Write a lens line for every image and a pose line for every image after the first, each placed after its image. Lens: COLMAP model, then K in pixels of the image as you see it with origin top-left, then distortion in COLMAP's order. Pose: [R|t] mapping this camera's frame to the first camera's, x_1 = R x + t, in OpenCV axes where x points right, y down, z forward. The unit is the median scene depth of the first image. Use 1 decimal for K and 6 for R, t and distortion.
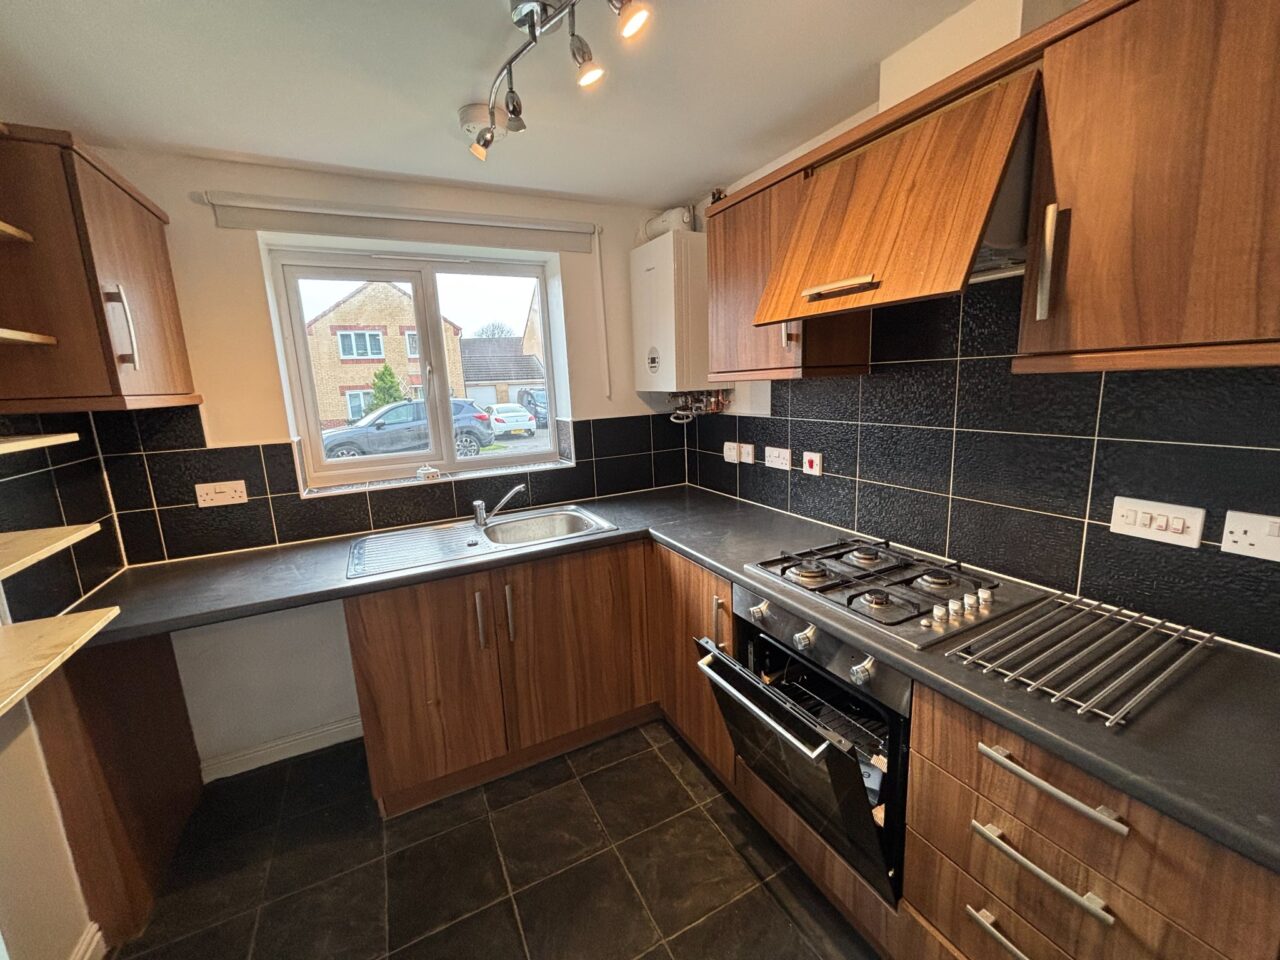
lens RADIAL K [[511.3, 0, 640.0], [0, 511.3, 480.0], [0, 0, 1]] dist [0.001520, 0.000030]
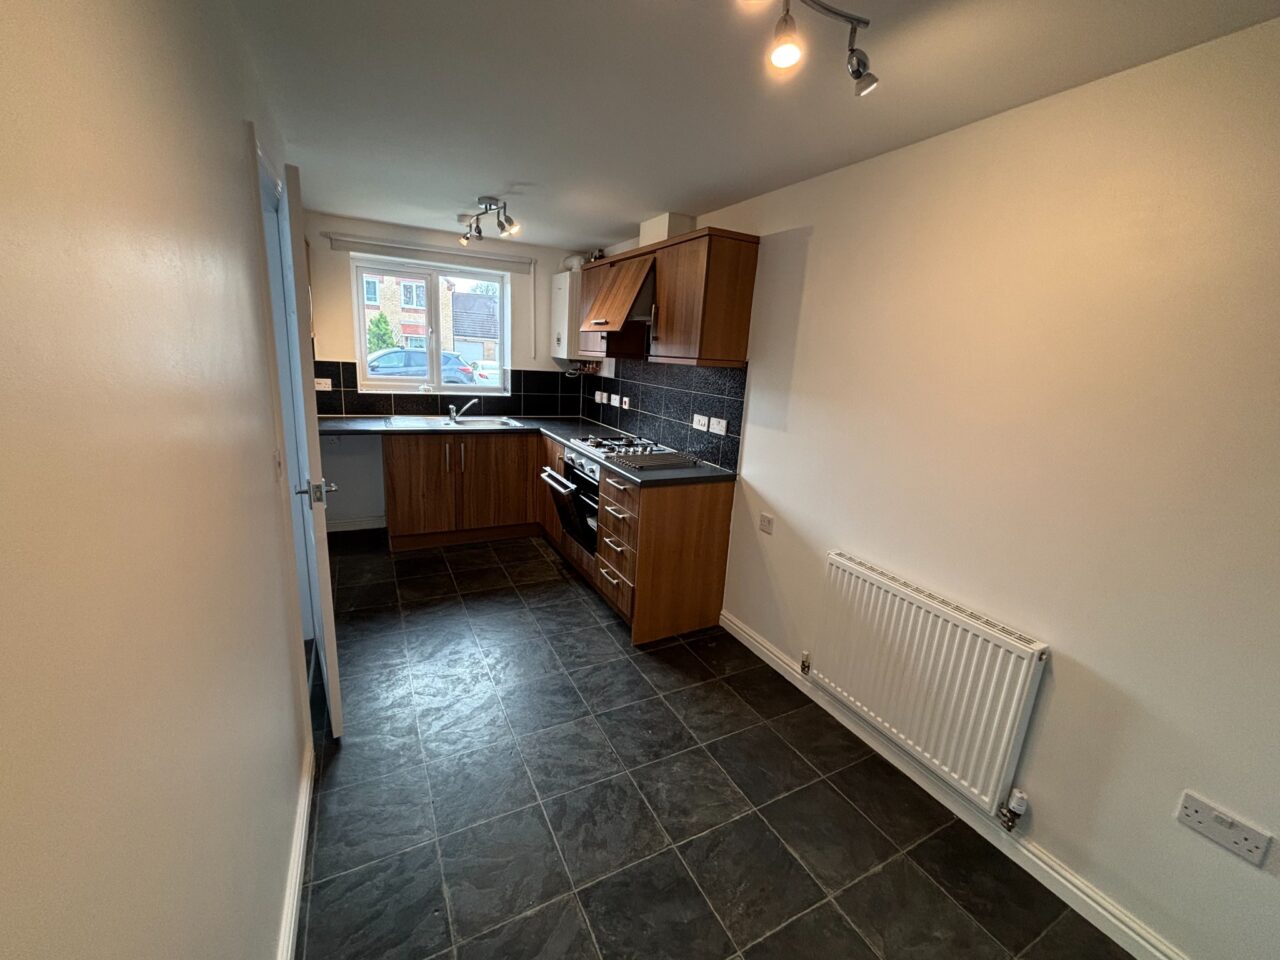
lens RADIAL K [[511.3, 0, 646.0], [0, 511.3, 482.8], [0, 0, 1]] dist [0.000377, -0.000037]
pose [[0.993791, 0.100131, 0.048501, 0.342493], [-0.102560, 0.993445, 0.050478, 0.162785], [-0.043128, -0.055138, 0.997547, -0.957839]]
